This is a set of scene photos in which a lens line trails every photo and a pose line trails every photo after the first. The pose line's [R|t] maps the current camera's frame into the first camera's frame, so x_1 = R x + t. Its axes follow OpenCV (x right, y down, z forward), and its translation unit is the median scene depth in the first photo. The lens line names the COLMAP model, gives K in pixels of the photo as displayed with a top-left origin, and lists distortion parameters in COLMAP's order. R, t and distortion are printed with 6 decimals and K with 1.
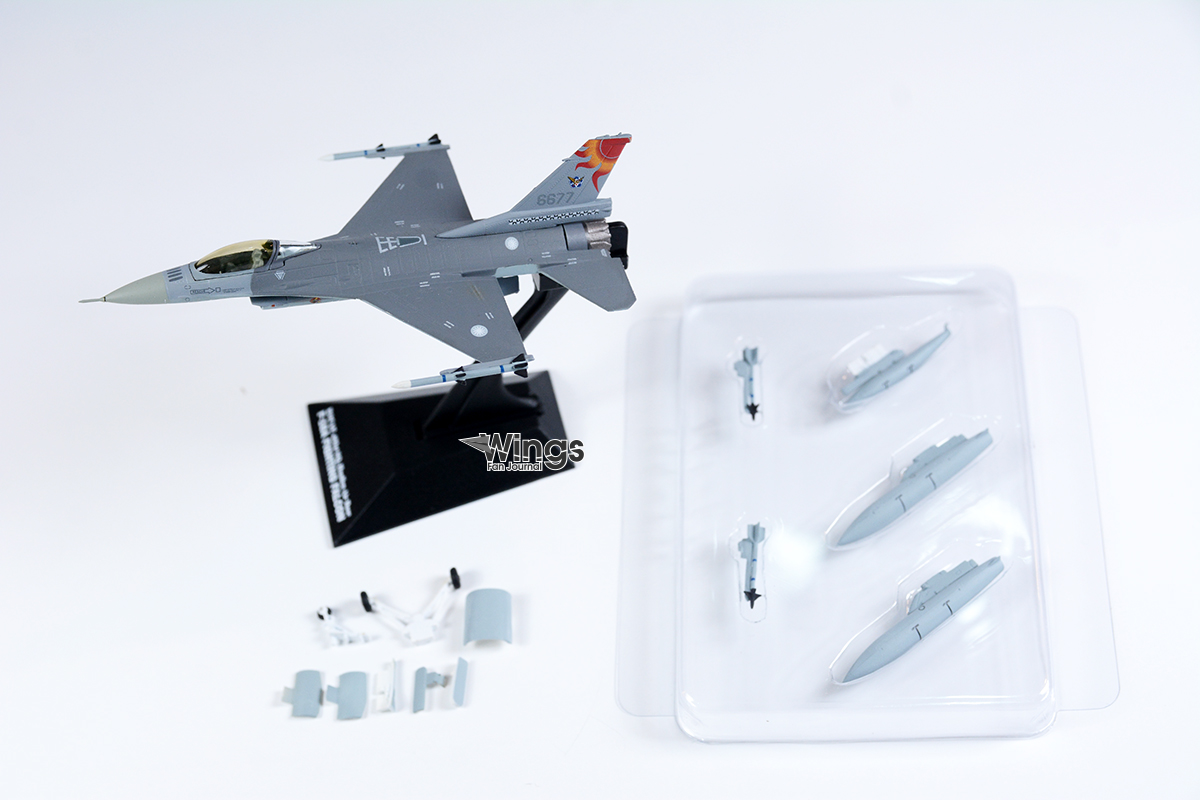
lens RADIAL K [[2098.4, 0, 600.2], [0, 2098.4, 401.1], [0, 0, 1]] dist [-0.179114, 1.042412]
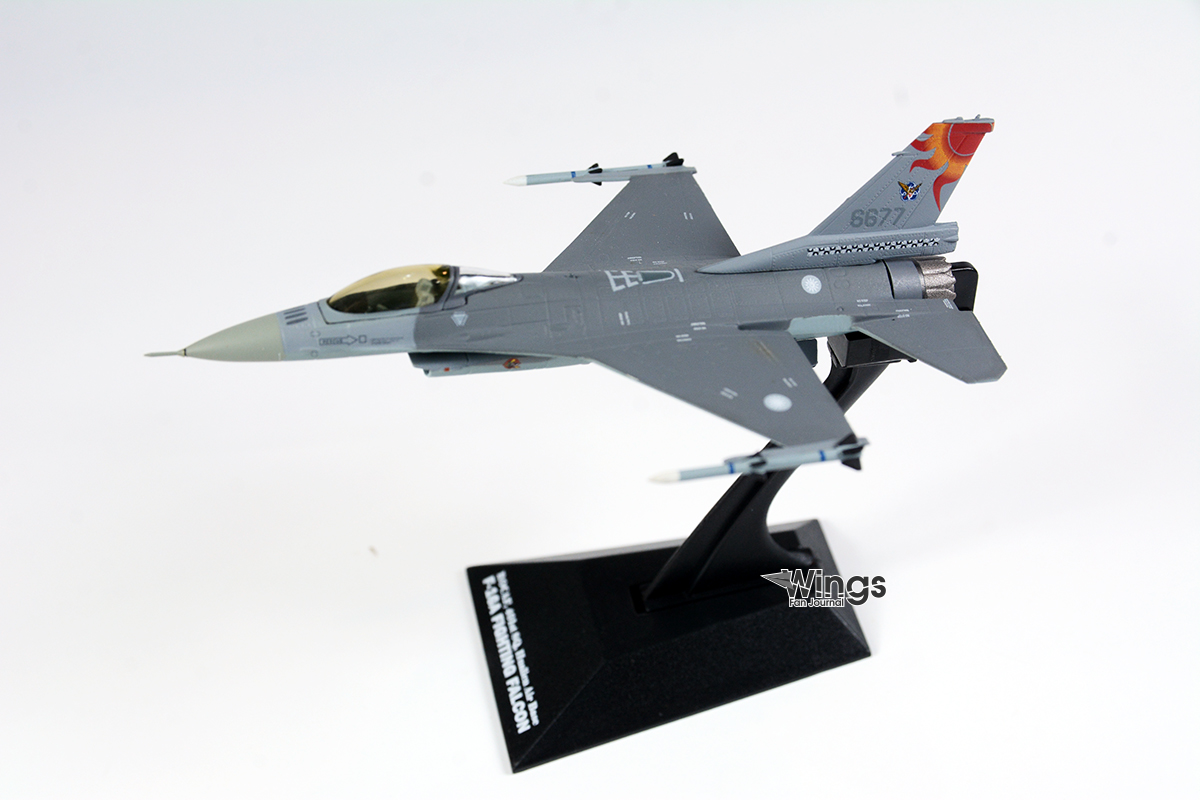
lens RADIAL K [[2098.4, 0, 600.2], [0, 2098.4, 401.1], [0, 0, 1]] dist [-0.179114, 1.042412]
pose [[0.999722, 0.001233, -0.023560, -0.092527], [-0.004836, 0.988141, -0.153470, 0.060644], [0.023091, 0.153541, 0.987872, 0.362441]]
